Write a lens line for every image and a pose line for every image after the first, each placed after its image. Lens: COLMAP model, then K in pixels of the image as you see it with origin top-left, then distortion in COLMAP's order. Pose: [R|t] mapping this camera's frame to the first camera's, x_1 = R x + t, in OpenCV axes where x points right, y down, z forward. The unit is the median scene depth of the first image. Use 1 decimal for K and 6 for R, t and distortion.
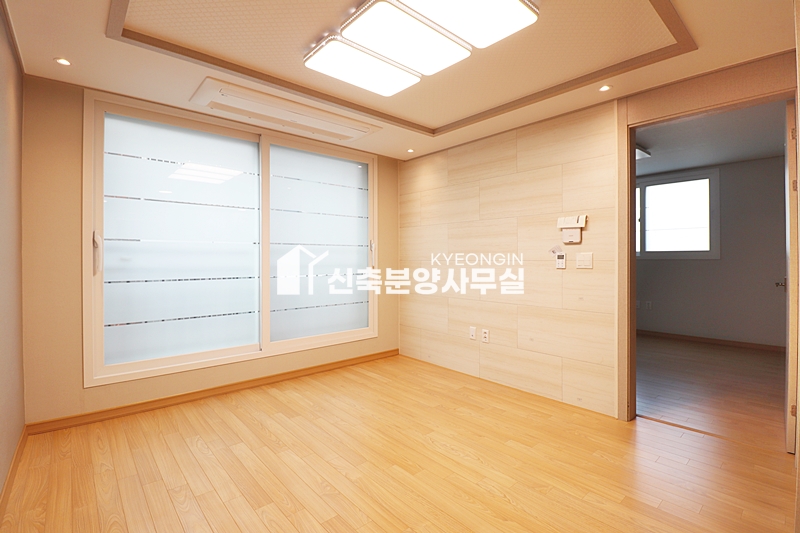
lens RADIAL K [[371.7, 0, 399.1], [0, 371.7, 260.4], [0, 0, 1]] dist [-0.006895, -0.008131]
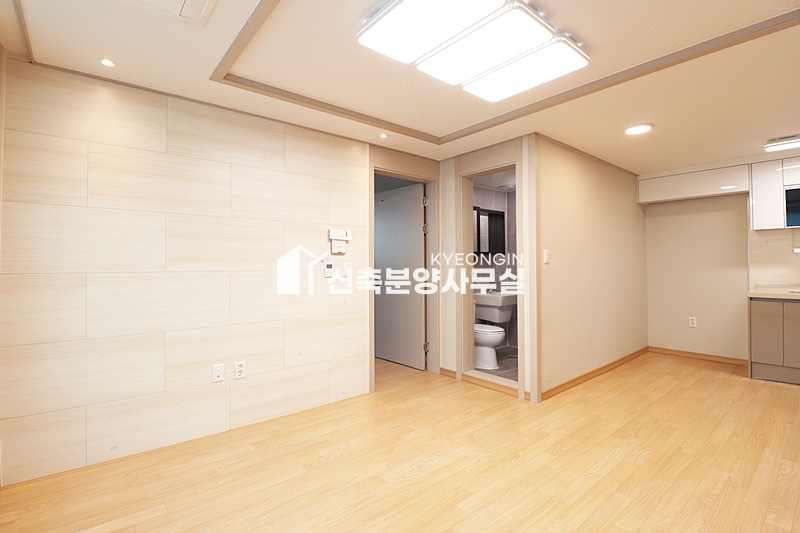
lens RADIAL K [[371.7, 0, 398.8], [0, 371.7, 260.6], [0, 0, 1]] dist [-0.006895, -0.008131]
pose [[0.029792, 0.012992, 0.999472, -0.621595], [0.008675, 0.999875, -0.013256, -0.009818], [-0.999518, 0.009066, 0.029676, 0.770687]]
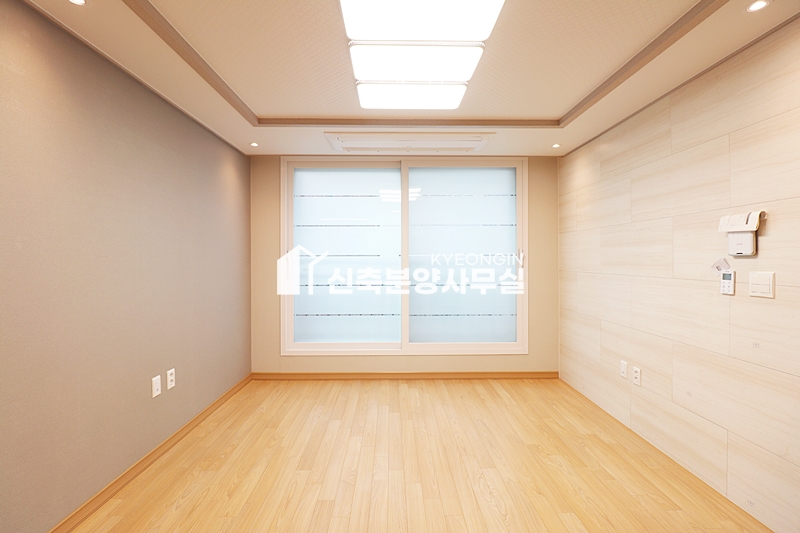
lens RADIAL K [[371.7, 0, 398.1], [0, 371.7, 259.4], [0, 0, 1]] dist [-0.006895, -0.008131]
pose [[0.761382, 0.000930, -0.648303, 0.415141], [-0.002177, 0.999997, -0.001123, -0.037277], [0.648300, 0.002266, 0.761382, 0.135875]]
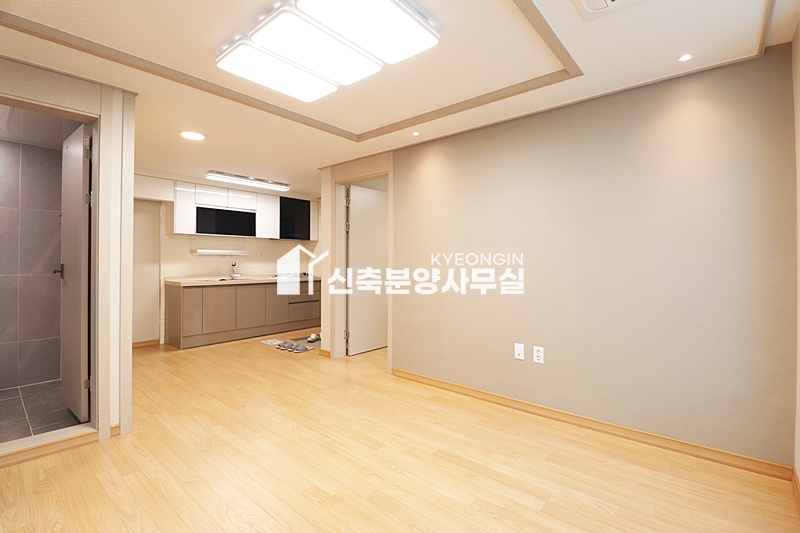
lens RADIAL K [[371.7, 0, 391.1], [0, 371.7, 262.1], [0, 0, 1]] dist [-0.006895, -0.008131]
pose [[-0.992079, -0.000461, -0.125613, -0.026241], [-0.001279, 0.999979, 0.006425, -0.007839], [0.125607, 0.006534, -0.992059, 1.321483]]
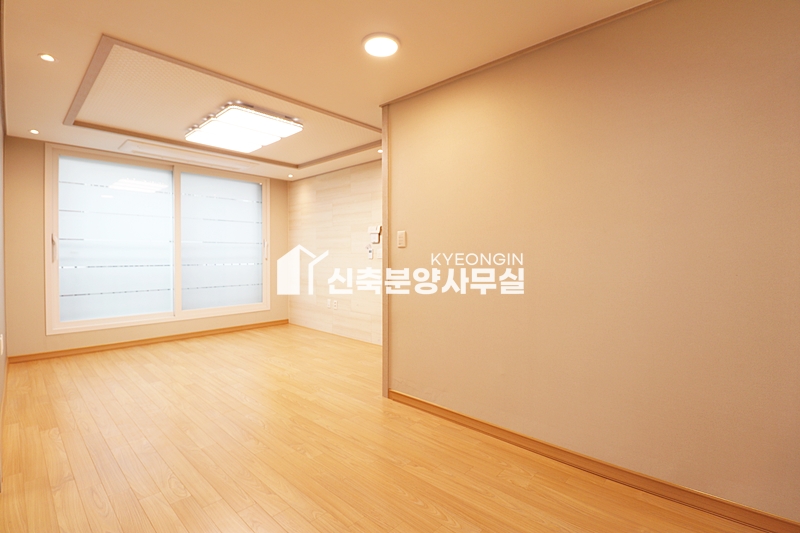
lens RADIAL K [[371.7, 0, 401.1], [0, 371.7, 259.2], [0, 0, 1]] dist [-0.006895, -0.008131]
pose [[0.994727, 0.000492, 0.102553, 0.403320], [-0.001264, 0.999971, 0.007463, 0.011334], [-0.102546, -0.007553, 0.994700, -0.587918]]
